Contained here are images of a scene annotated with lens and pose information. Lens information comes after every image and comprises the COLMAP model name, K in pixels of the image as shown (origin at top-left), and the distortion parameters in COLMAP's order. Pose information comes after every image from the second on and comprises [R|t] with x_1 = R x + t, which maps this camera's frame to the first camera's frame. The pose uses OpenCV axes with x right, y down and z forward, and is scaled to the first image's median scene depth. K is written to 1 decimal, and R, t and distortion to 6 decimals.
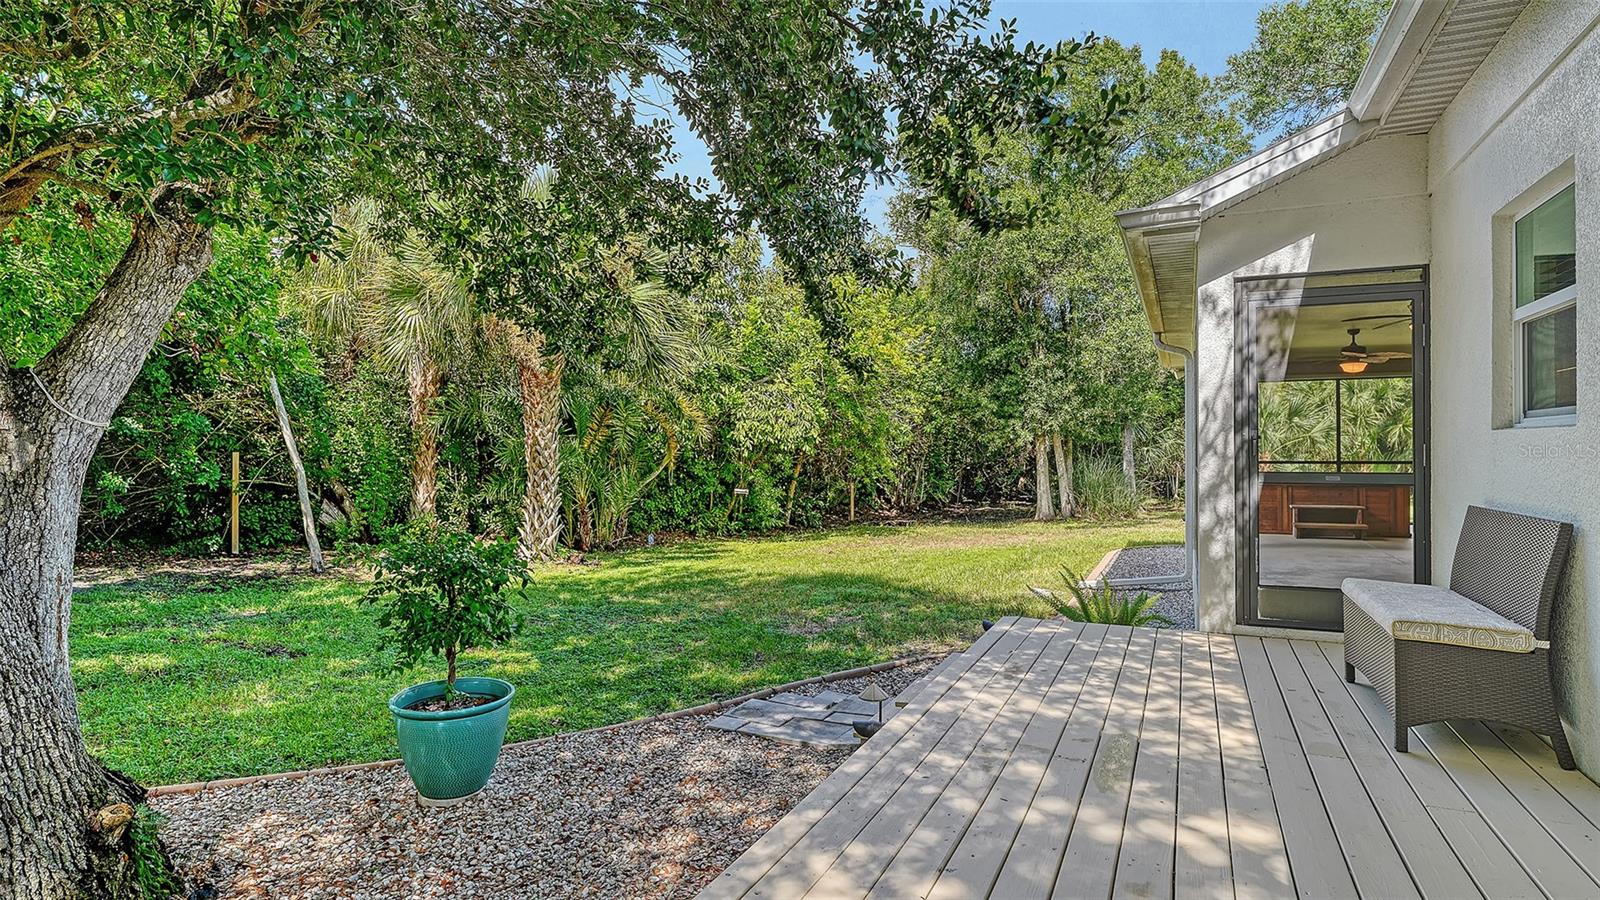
lens RADIAL K [[897.5, 0, 787.4], [0, 897.5, 448.6], [0, 0, 1]] dist [0.003766, -0.000954]
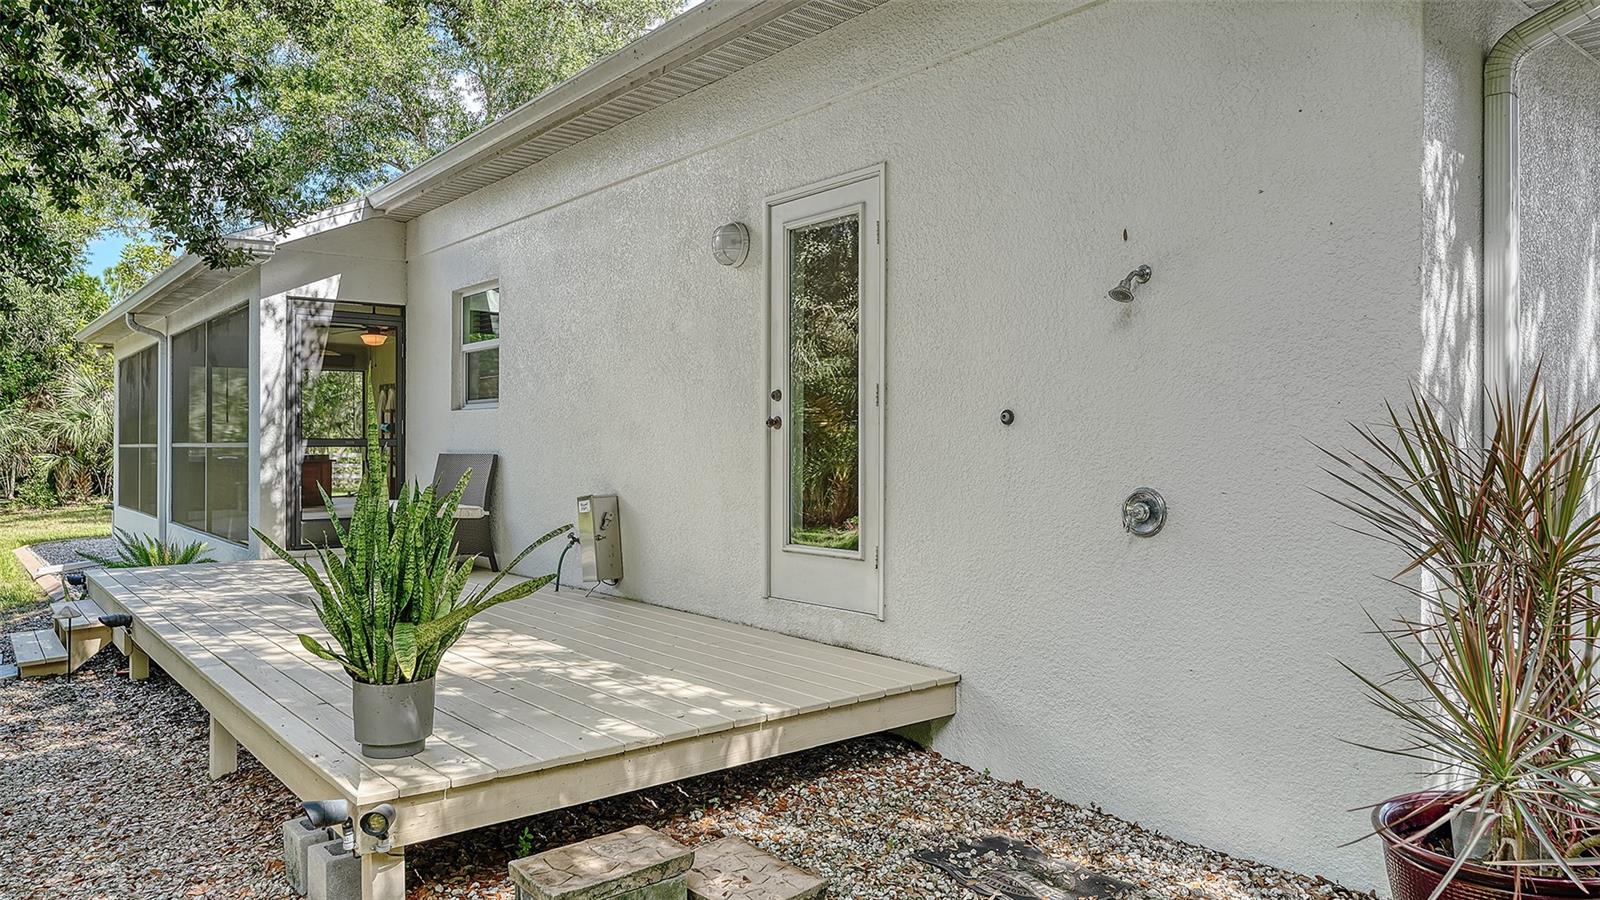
lens RADIAL K [[1073.1, 0, 801.7], [0, 1073.1, 451.5], [0, 0, 1]] dist [-0.011815, -0.003792]
pose [[0.460582, 0.000281, 0.887617, -0.597809], [-0.007272, 0.999968, 0.003457, 0.037142], [-0.887587, -0.008047, 0.460569, -0.456456]]
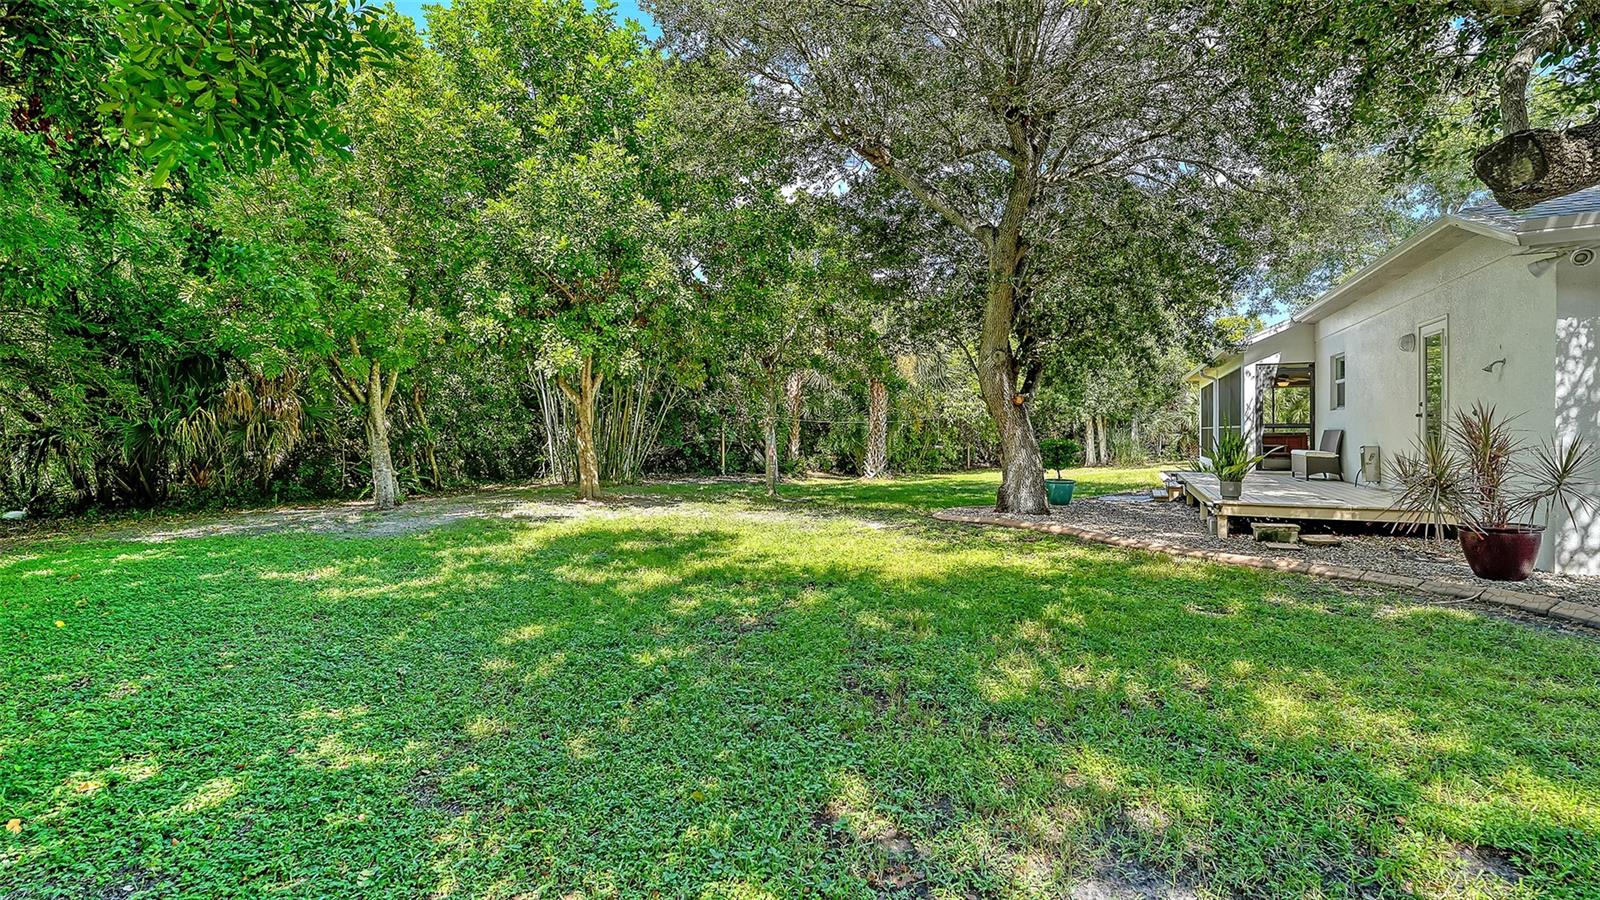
lens RADIAL K [[691.3, 0, 814.0], [0, 691.3, 426.5], [0, 0, 1]] dist [-0.014488, 0.000531]
pose [[0.999873, -0.001462, -0.015841, -1.093277], [0.001409, 0.999993, -0.003326, 0.043234], [0.015846, 0.003303, 0.999869, -1.559135]]
